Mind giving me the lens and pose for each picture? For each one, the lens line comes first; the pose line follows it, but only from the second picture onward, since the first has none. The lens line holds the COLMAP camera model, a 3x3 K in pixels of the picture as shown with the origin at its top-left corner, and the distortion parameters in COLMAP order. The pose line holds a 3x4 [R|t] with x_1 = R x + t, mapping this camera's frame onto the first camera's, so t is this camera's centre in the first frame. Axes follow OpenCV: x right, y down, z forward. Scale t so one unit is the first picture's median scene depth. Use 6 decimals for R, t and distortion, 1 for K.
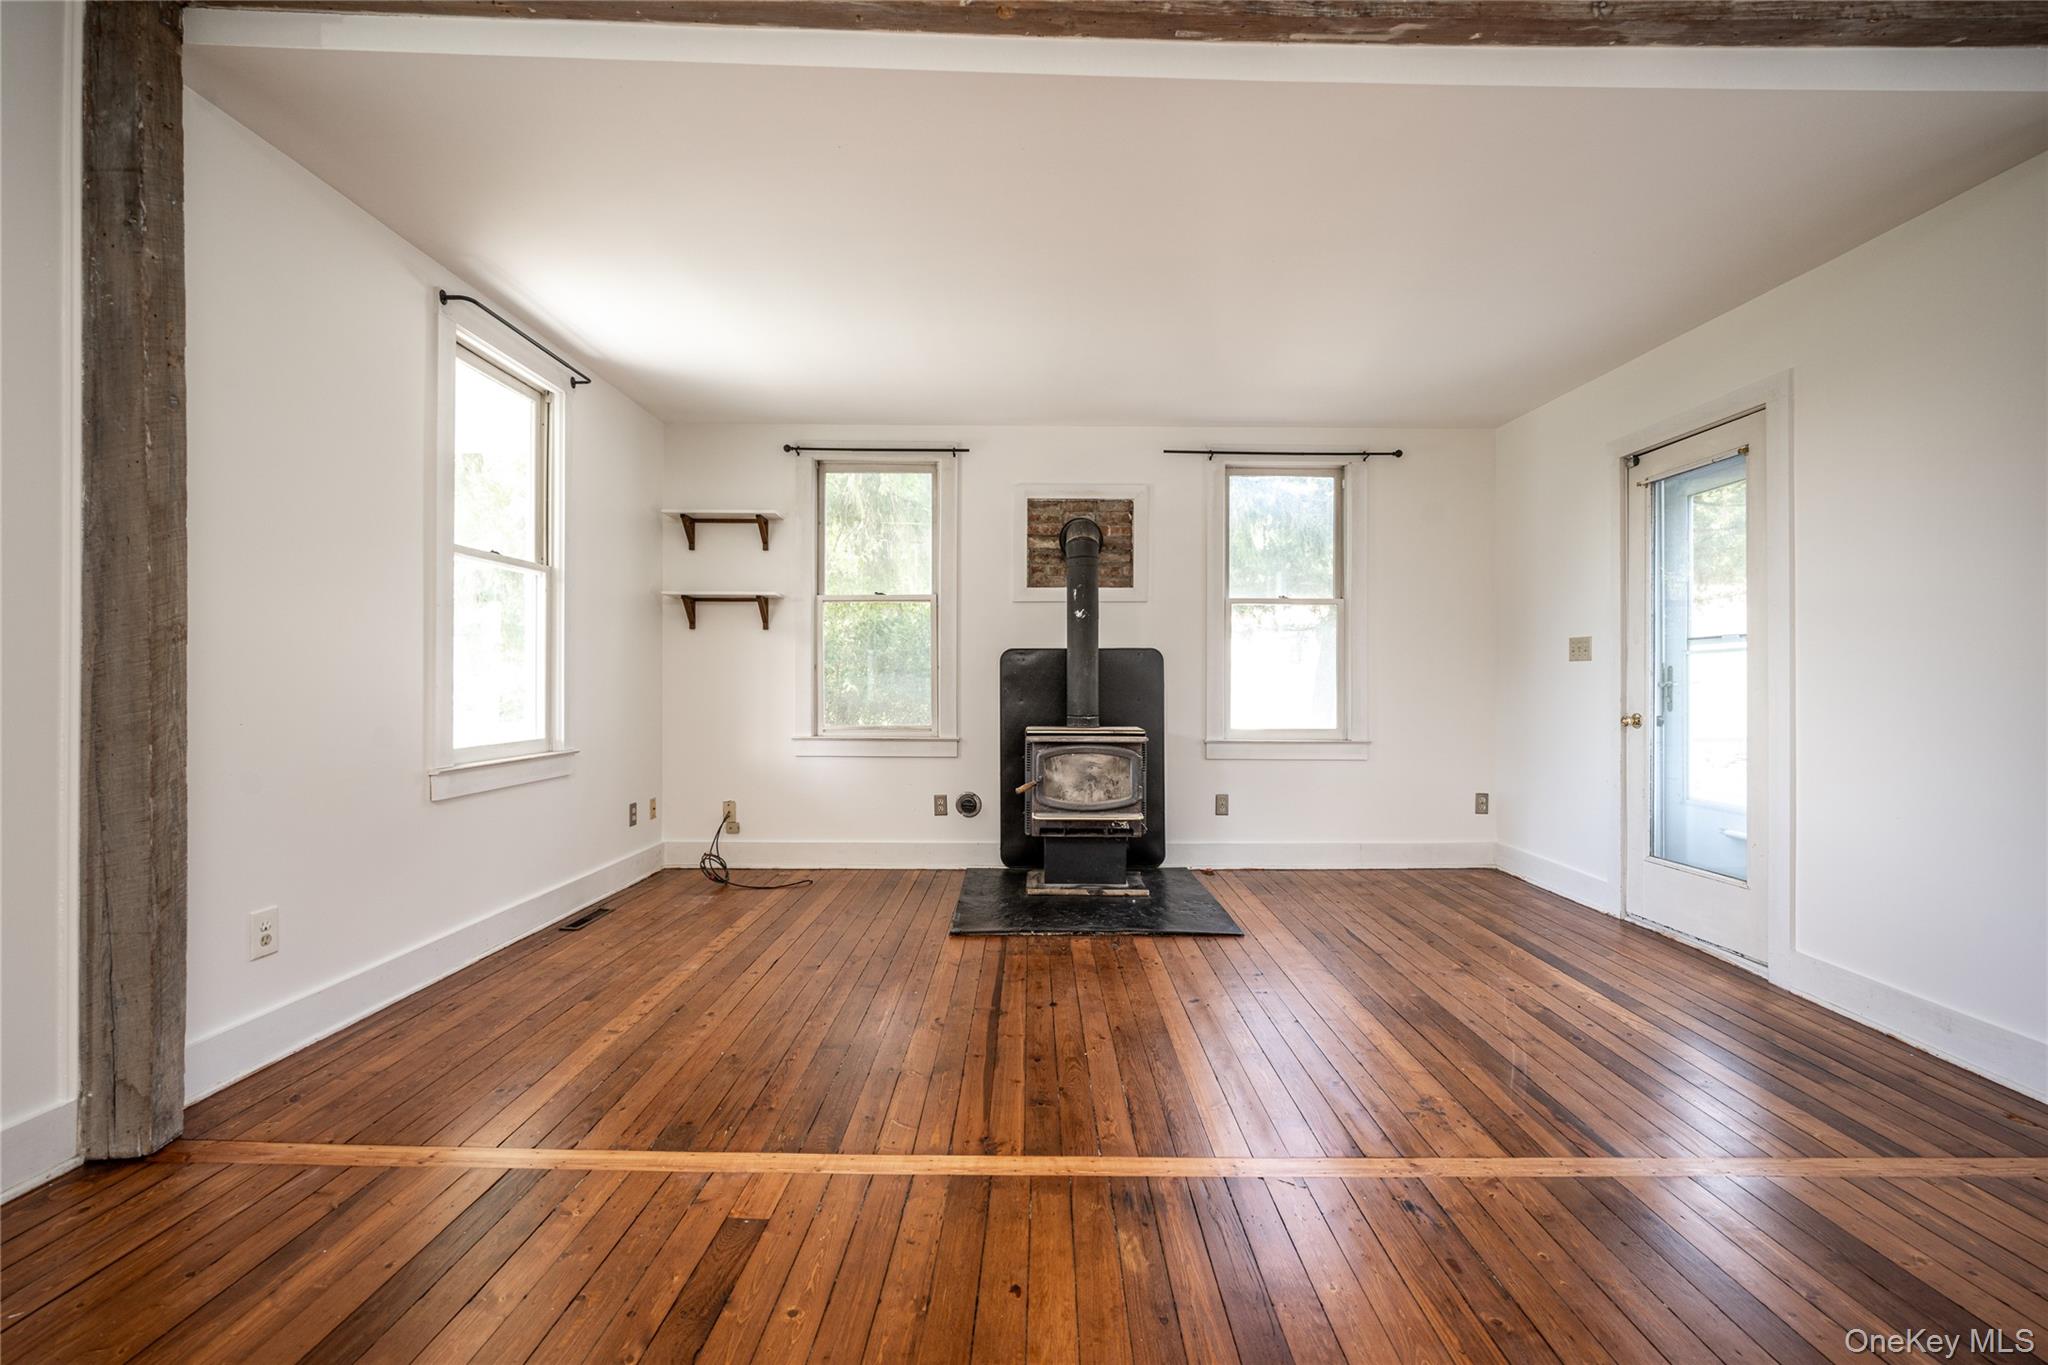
lens RADIAL K [[876.2, 0, 1039.5], [0, 876.2, 680.7], [0, 0, 1]] dist [-0.000313, -0.000127]
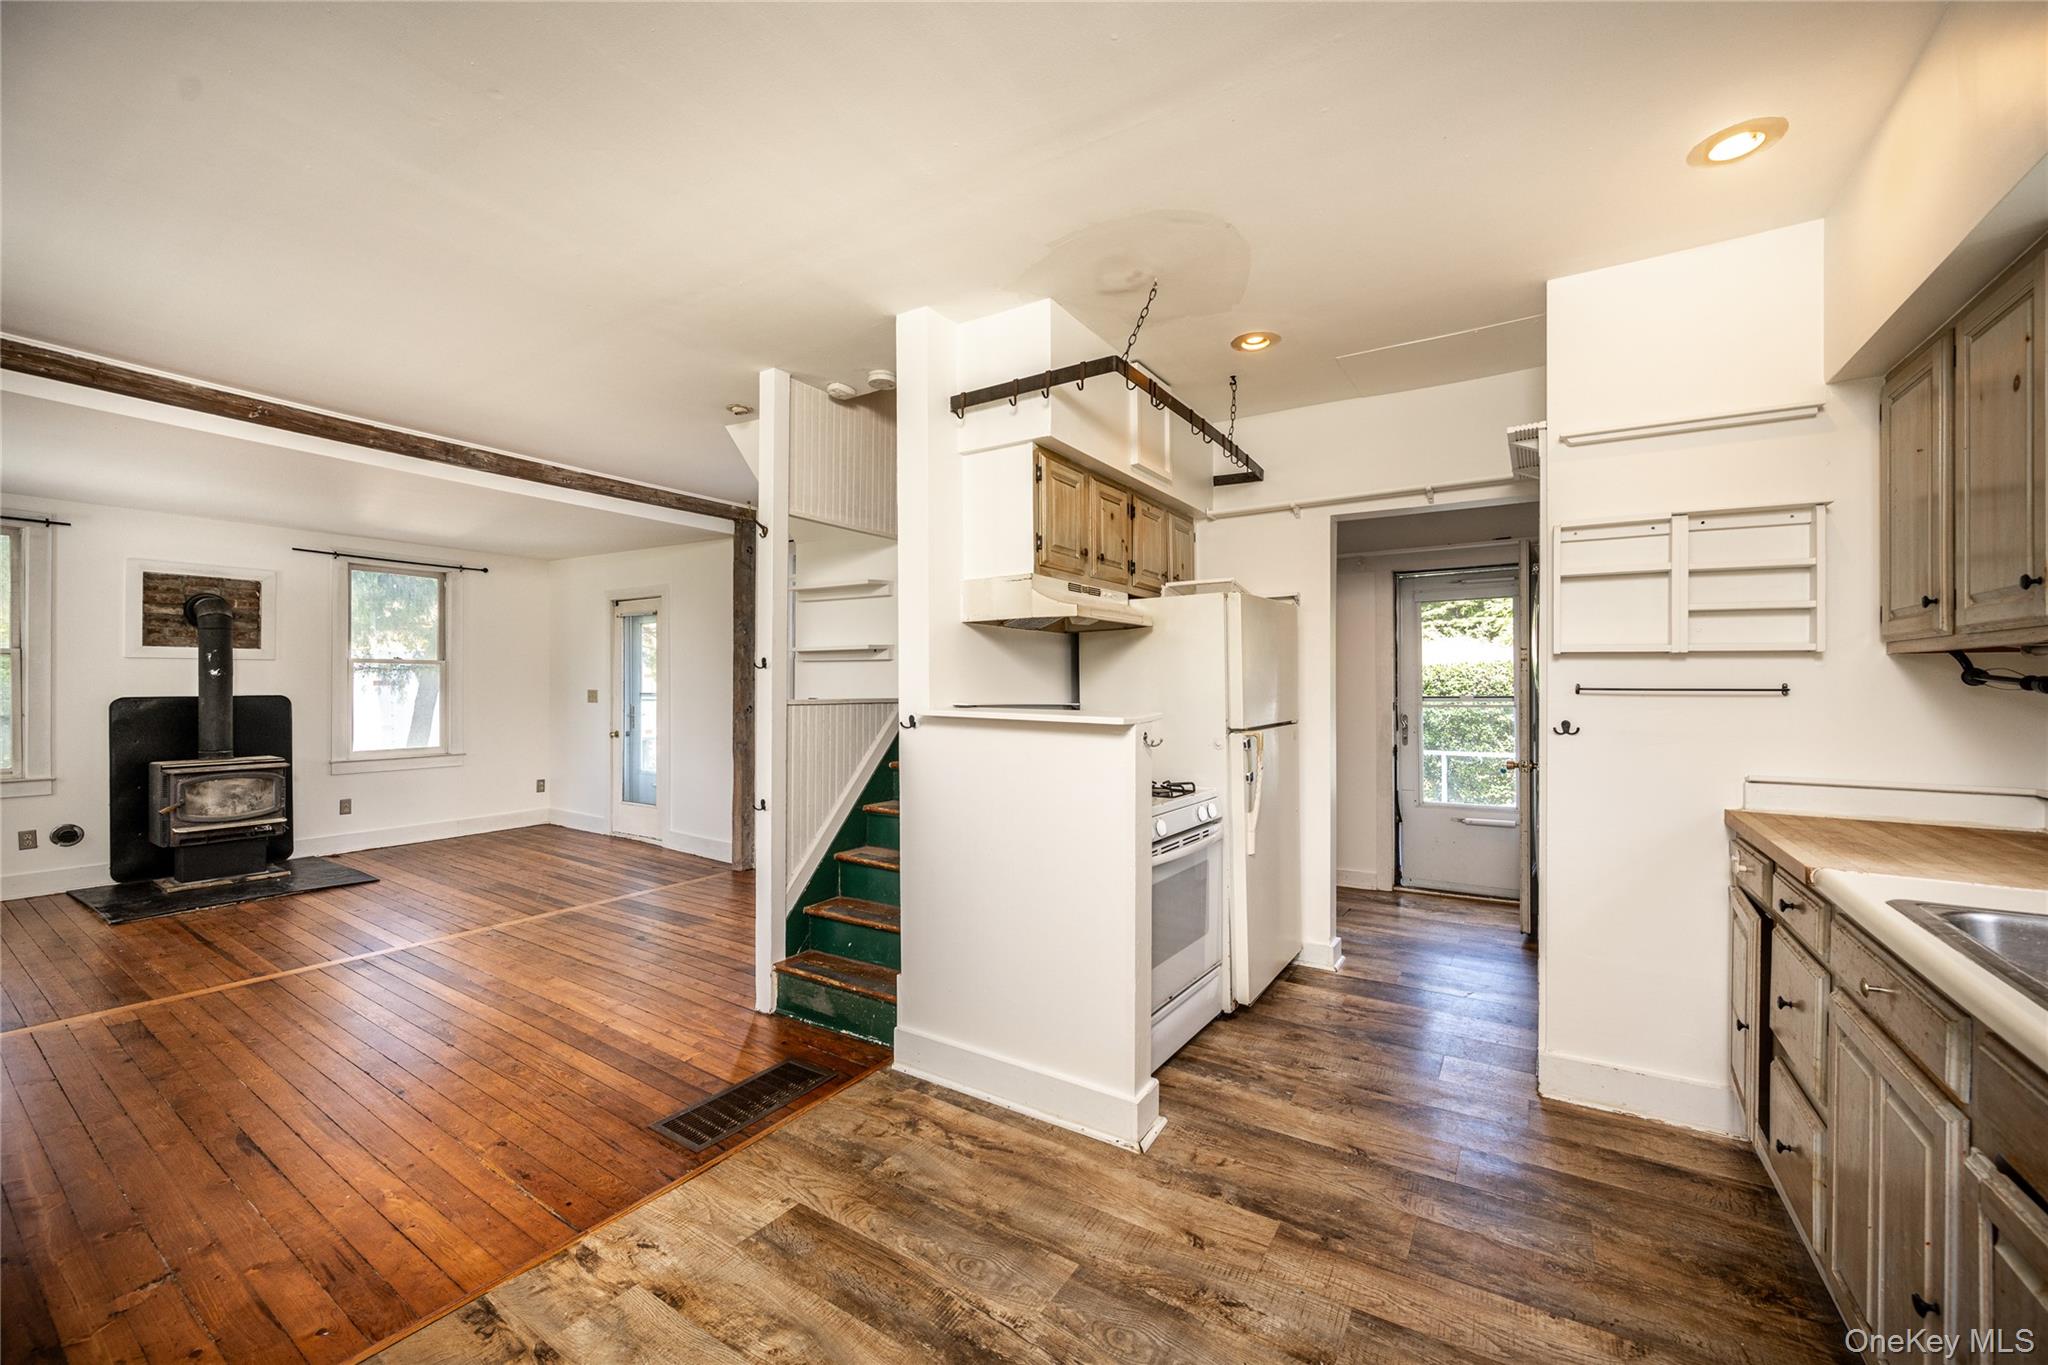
lens RADIAL K [[805.5, 0, 1014.2], [0, 805.5, 679.4], [0, 0, 1]] dist [-0.003585, -0.000141]
pose [[0.566288, 0.001026, 0.824207, -0.316327], [0.000700, 0.999998, -0.001726, -0.075439], [-0.824207, 0.001555, 0.566287, -0.783169]]
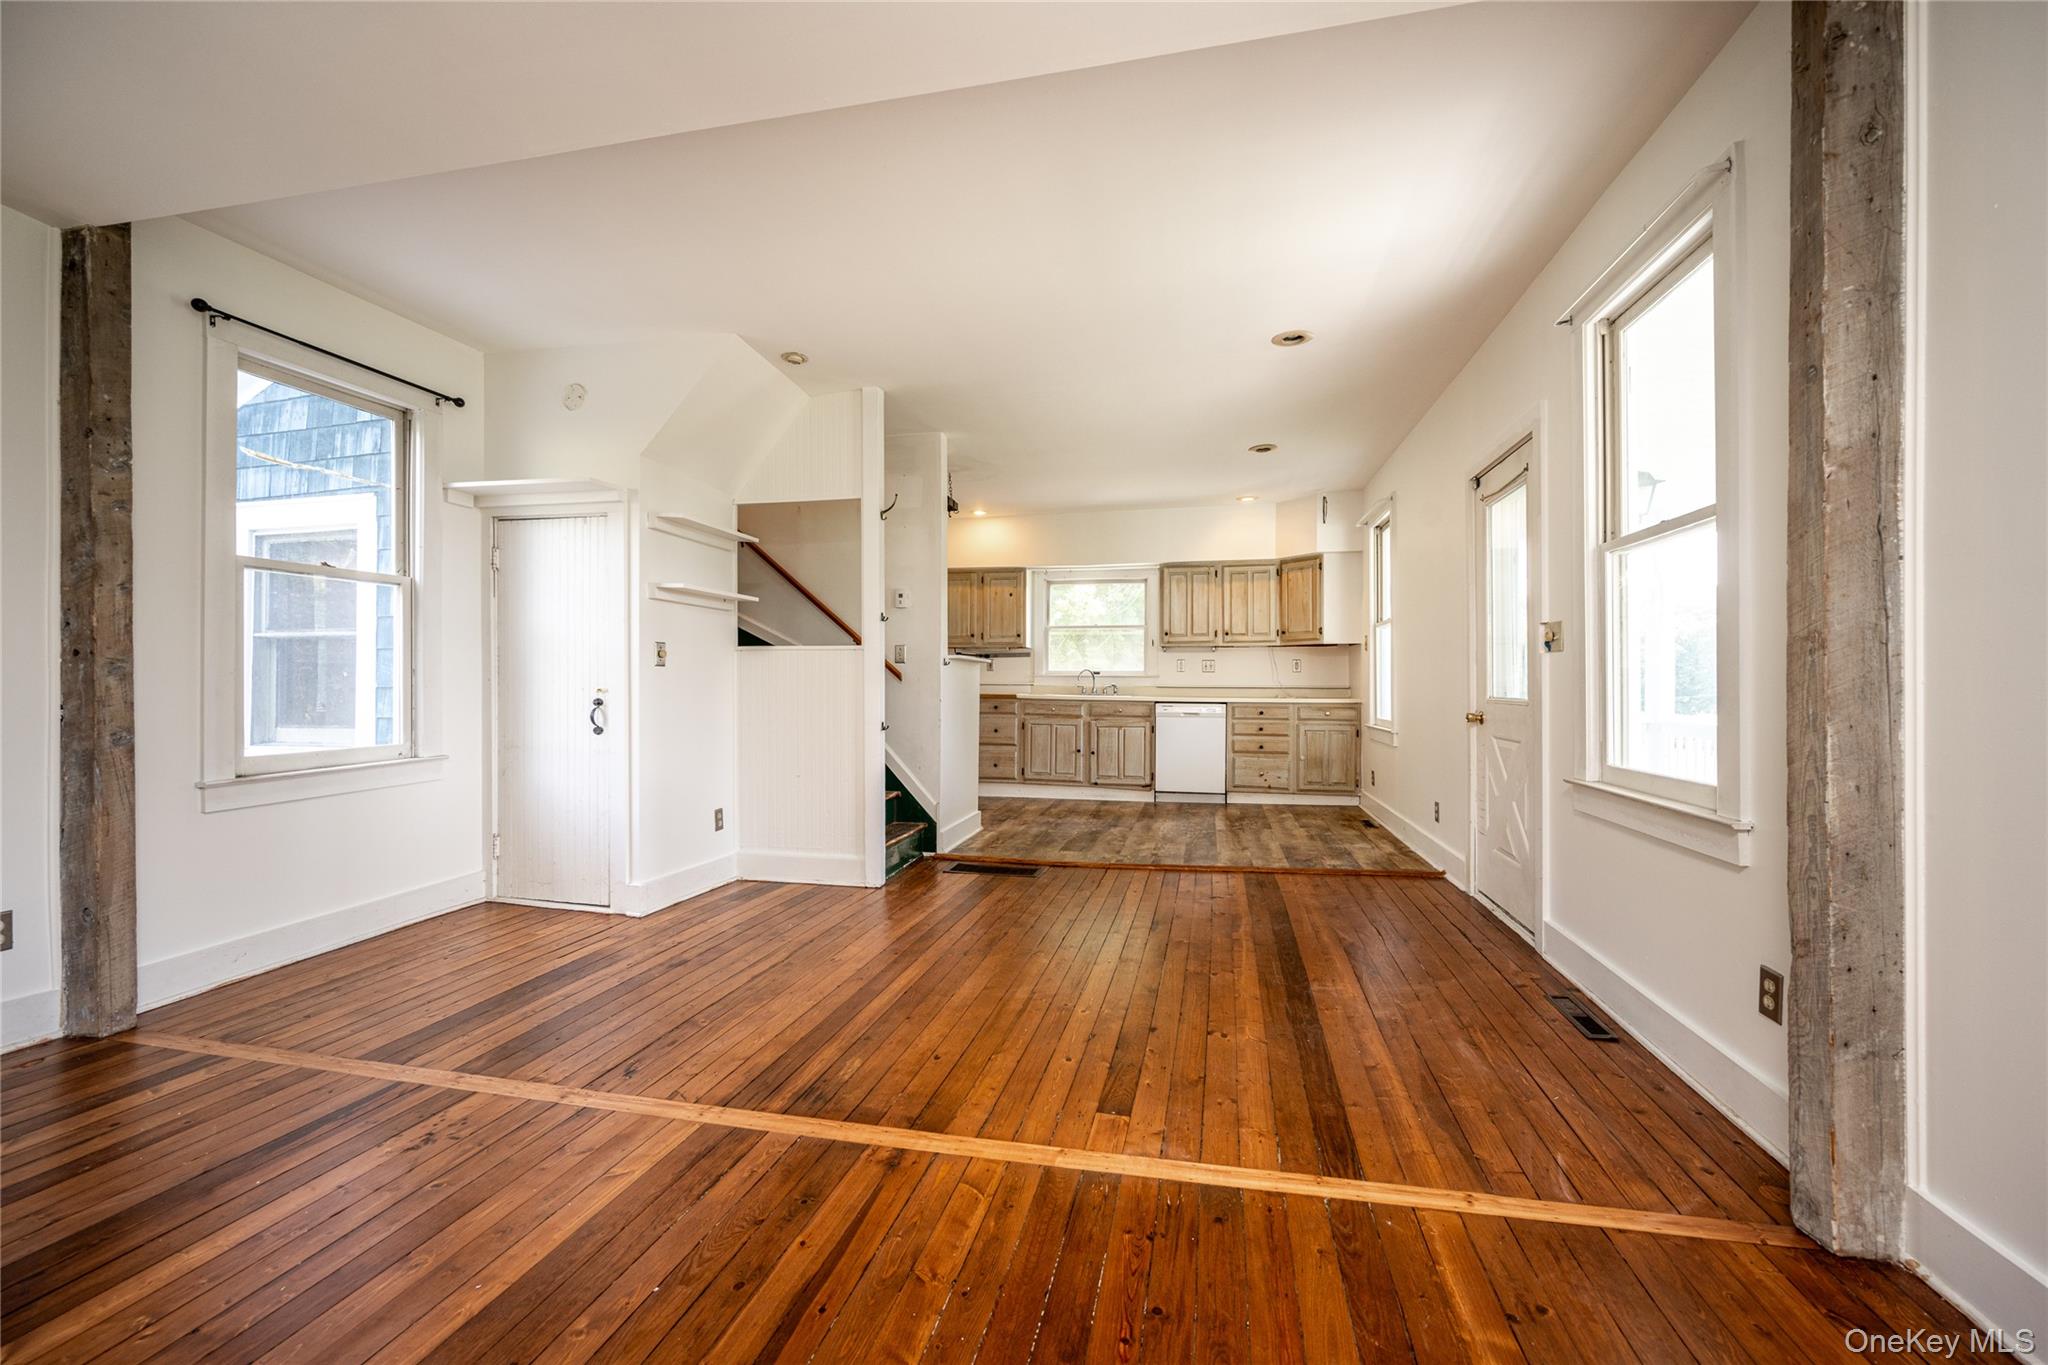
lens RADIAL K [[816.5, 0, 1047.7], [0, 816.5, 684.2], [0, 0, 1]] dist [-0.000305, 0.000023]
pose [[-0.977189, -0.011039, 0.212084, -0.221463], [-0.011389, 0.999935, -0.000426, -0.002787], [-0.212065, -0.002832, -0.977251, 0.992821]]
